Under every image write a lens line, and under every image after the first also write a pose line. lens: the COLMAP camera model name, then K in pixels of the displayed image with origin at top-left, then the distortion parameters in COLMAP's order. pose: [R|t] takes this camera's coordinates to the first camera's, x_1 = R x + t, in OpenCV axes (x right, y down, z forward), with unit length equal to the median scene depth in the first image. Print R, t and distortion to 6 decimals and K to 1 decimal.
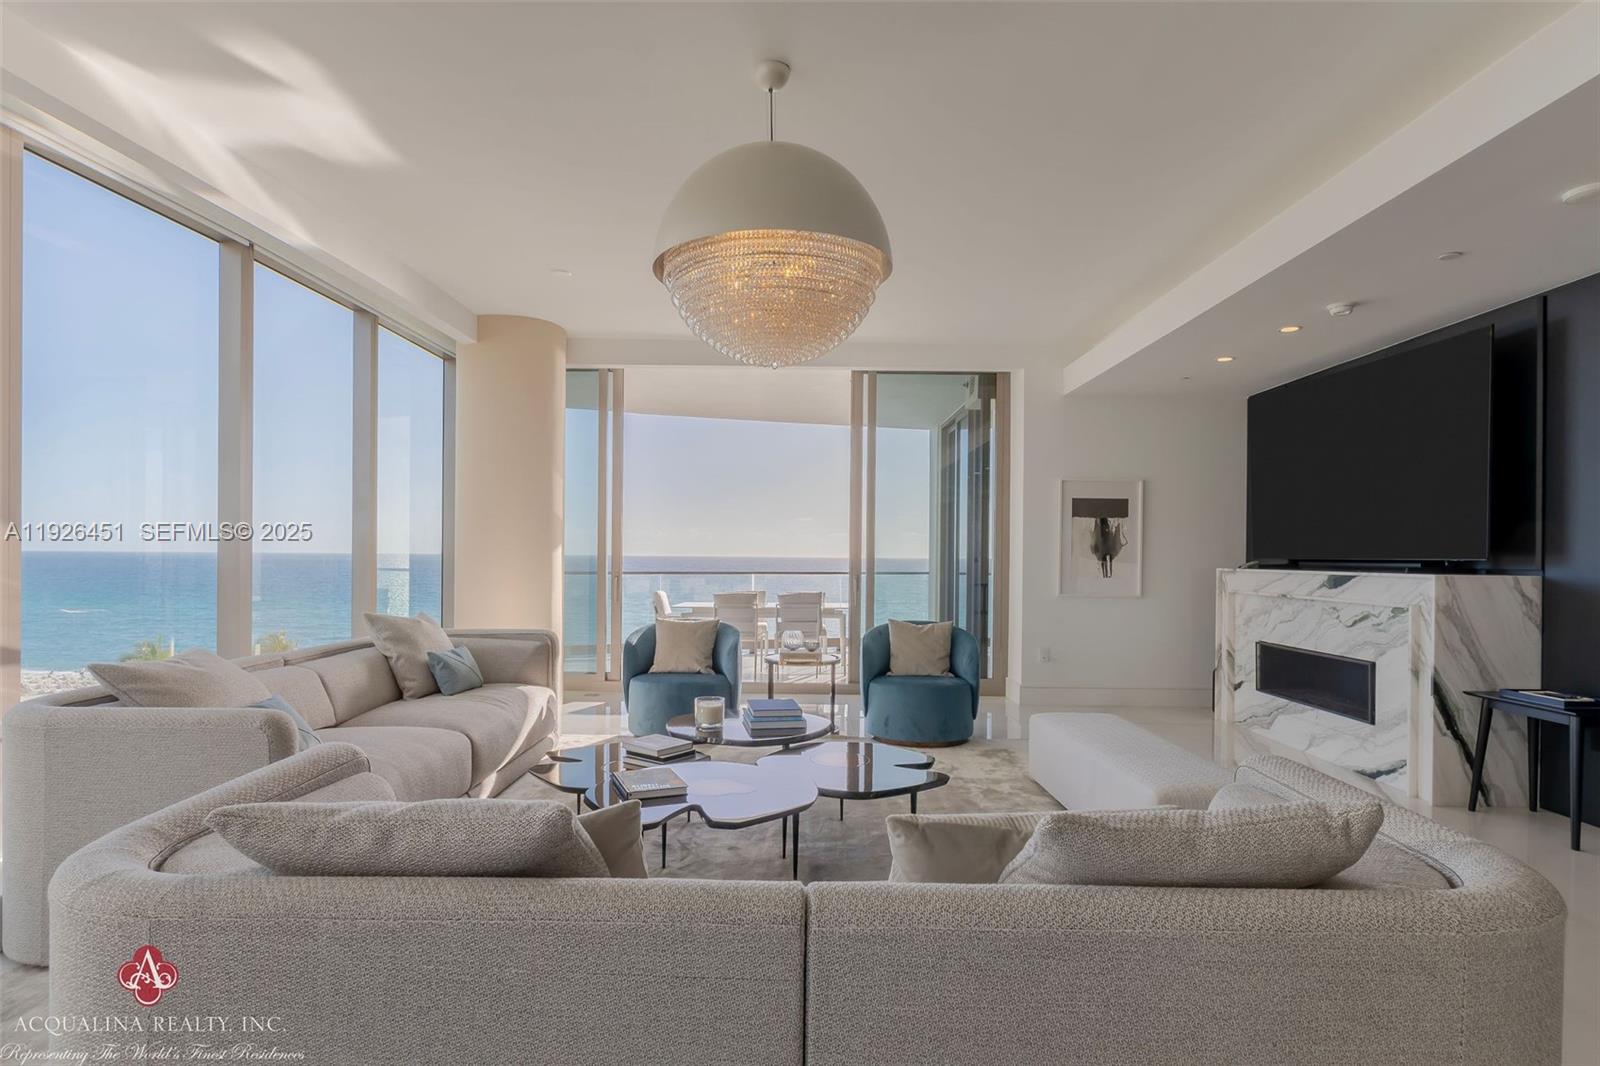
lens RADIAL K [[855.9, 0, 806.4], [0, 855.9, 562.6], [0, 0, 1]] dist [0.003118, -0.002784]
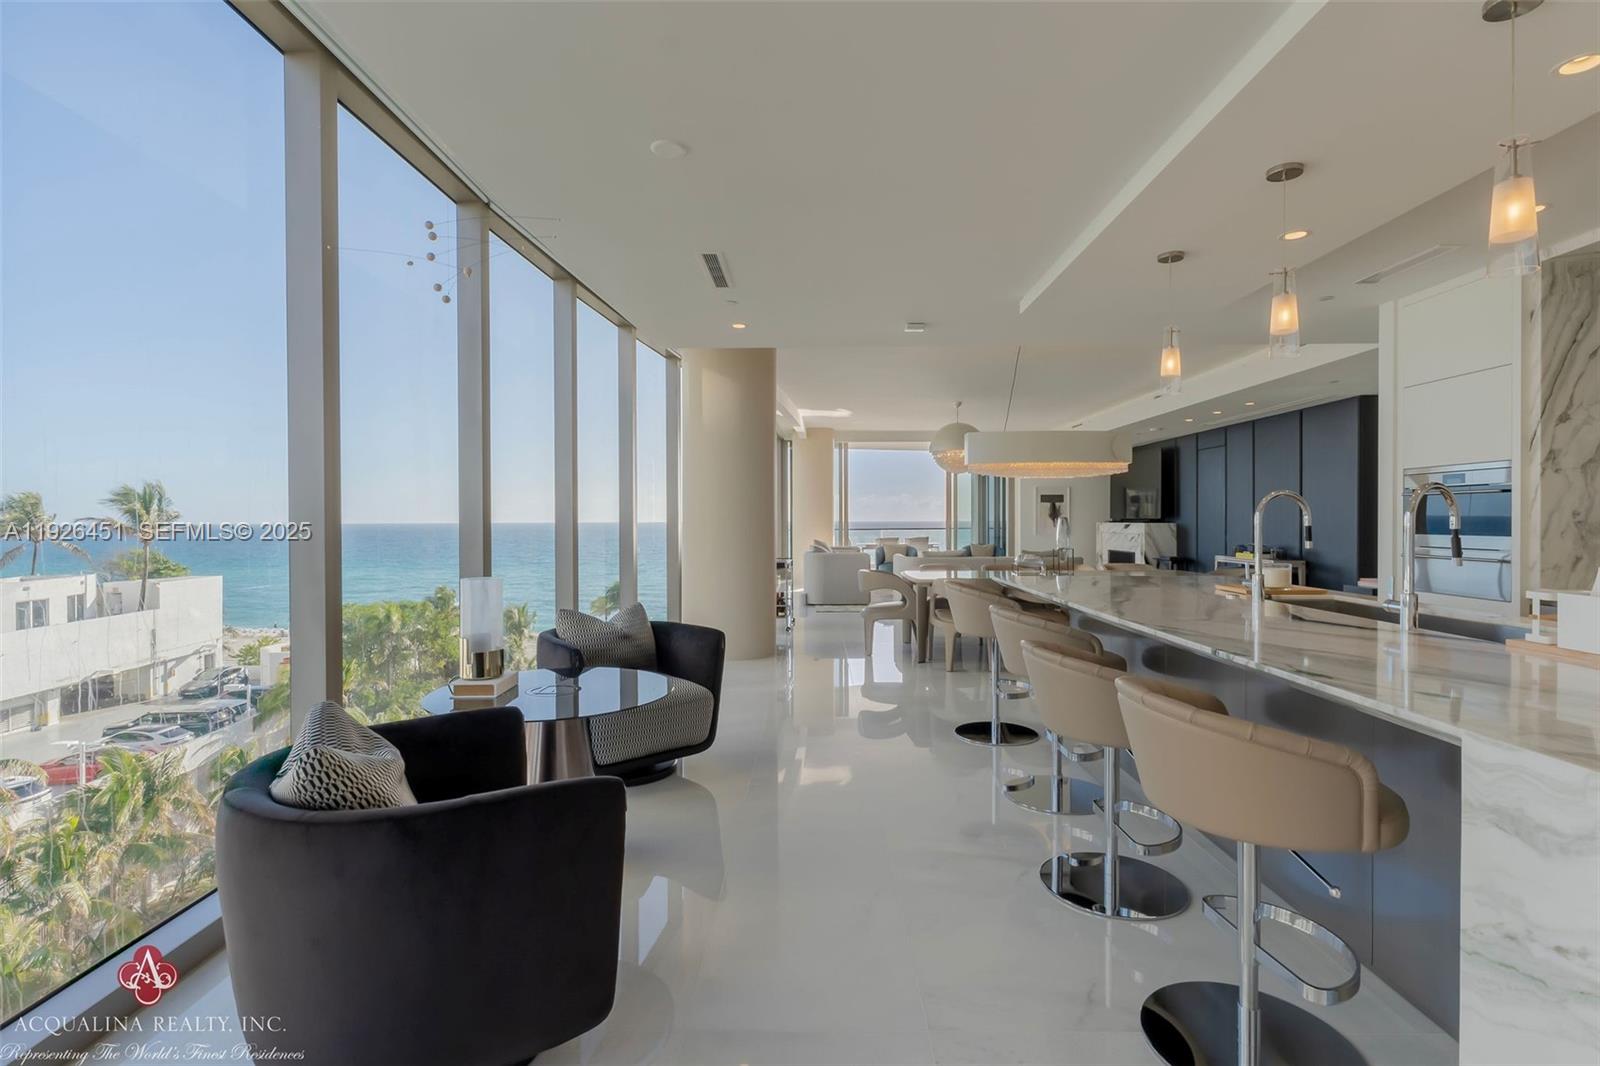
lens RADIAL K [[755.7, 0, 813.9], [0, 755.7, 534.2], [0, 0, 1]] dist [-0.001908, -0.000742]
pose [[0.999640, -0.013268, -0.023307, -0.338446], [0.013528, 0.999848, 0.011026, 0.005319], [0.023157, -0.011338, 0.999668, -1.382576]]
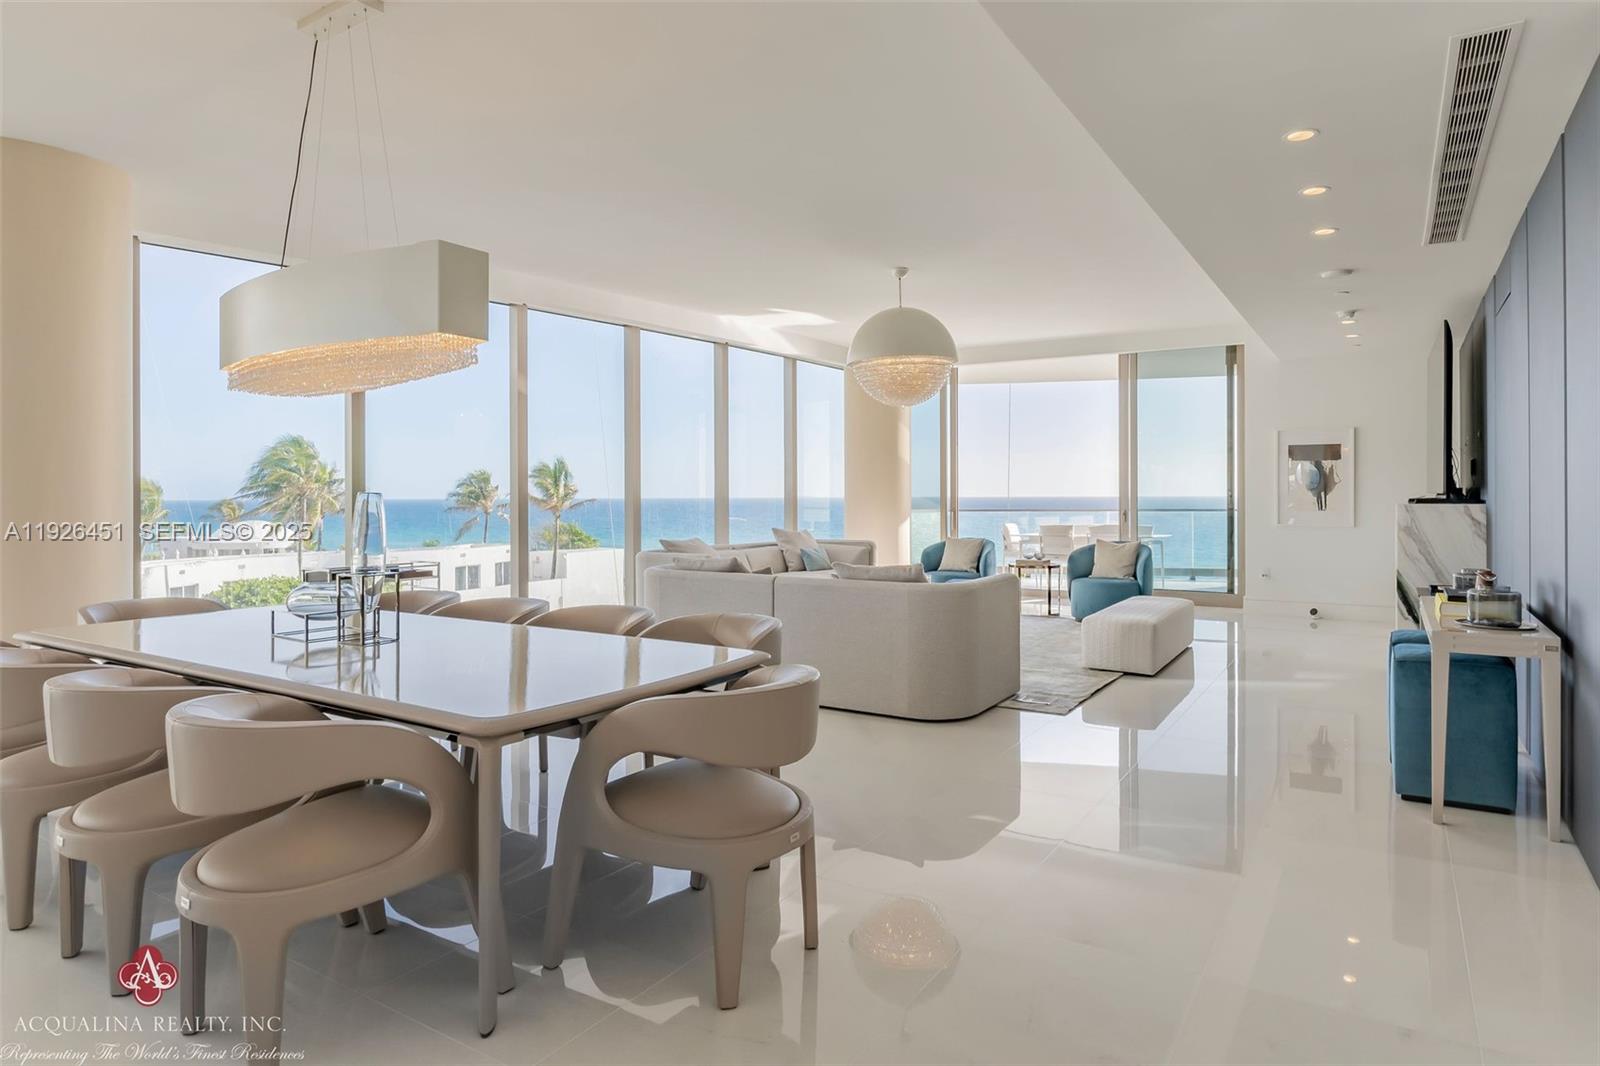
lens RADIAL K [[913.7, 0, 803.9], [0, 913.7, 517.9], [0, 0, 1]] dist [-0.001534, 0.000010]
pose [[0.842724, 0.001107, -0.538345, 0.510672], [0.006166, 0.999912, 0.011708, 0.009788], [0.538311, -0.013186, 0.842643, -0.549260]]
